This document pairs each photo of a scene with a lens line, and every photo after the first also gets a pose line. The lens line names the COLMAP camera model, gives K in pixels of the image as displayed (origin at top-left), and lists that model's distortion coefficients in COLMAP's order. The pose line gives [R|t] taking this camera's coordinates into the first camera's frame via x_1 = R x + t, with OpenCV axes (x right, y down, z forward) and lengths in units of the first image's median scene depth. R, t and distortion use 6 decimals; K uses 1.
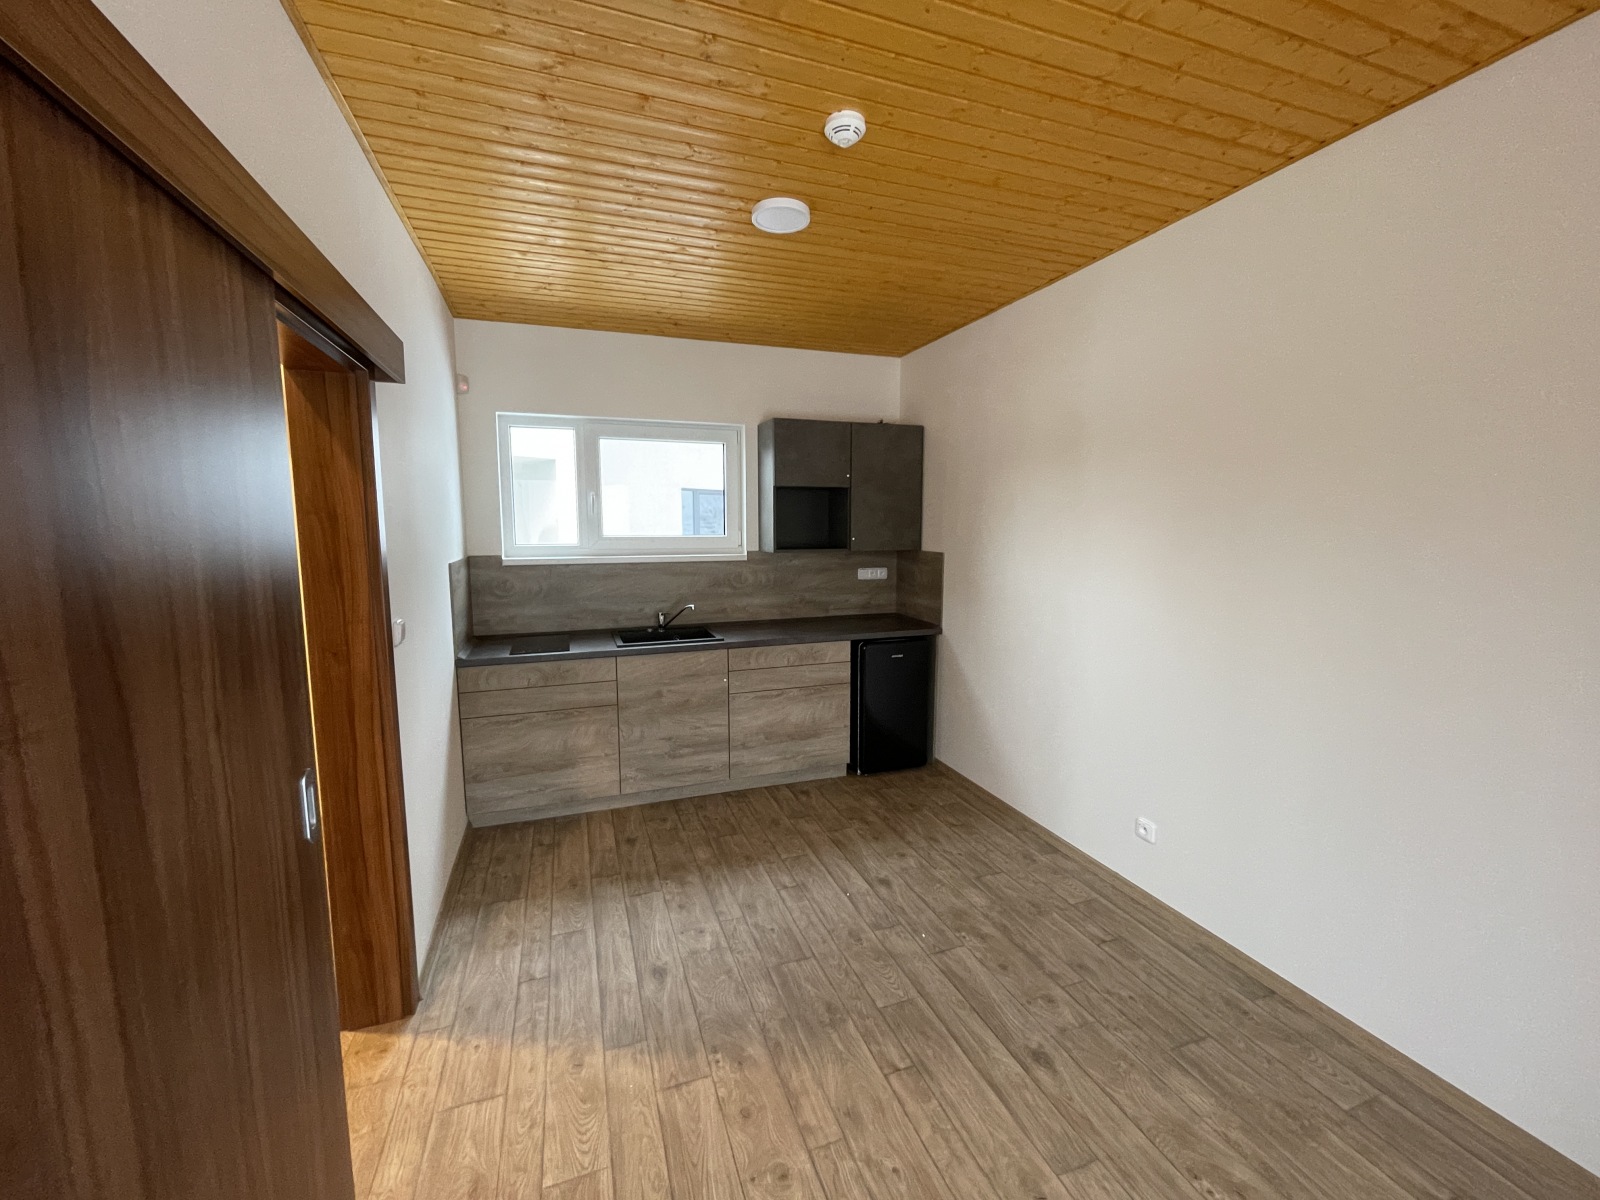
lens RADIAL K [[647.5, 0, 802.3], [0, 647.5, 598.3], [0, 0, 1]] dist [-0.003216, -0.000553]
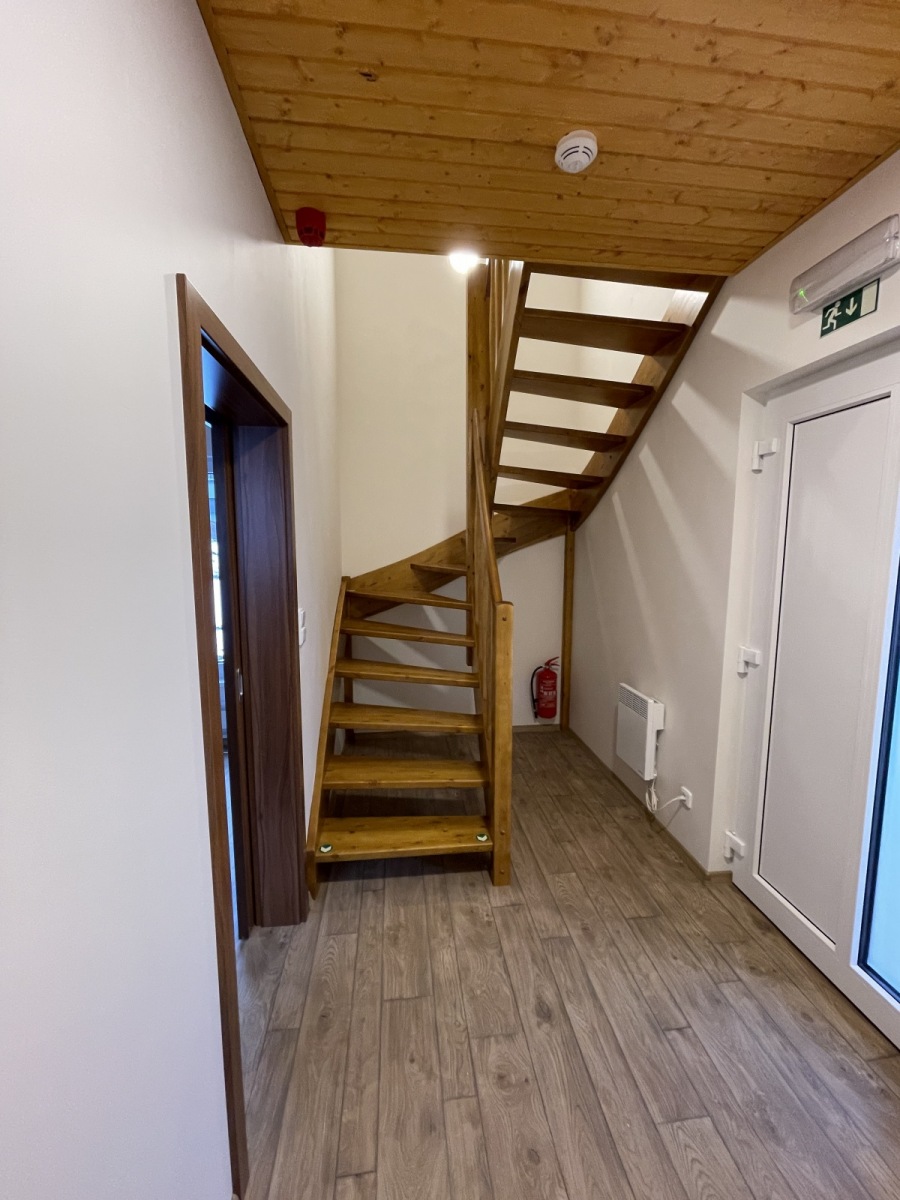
lens RADIAL K [[485.6, 0, 448.2], [0, 485.6, 600.0], [0, 0, 1]] dist [-0.003216, -0.000553]
pose [[-0.972807, -0.021818, 0.230588, 0.346729], [0.030659, 0.974663, 0.221566, -0.194131], [-0.229580, 0.222611, -0.947490, 1.657365]]
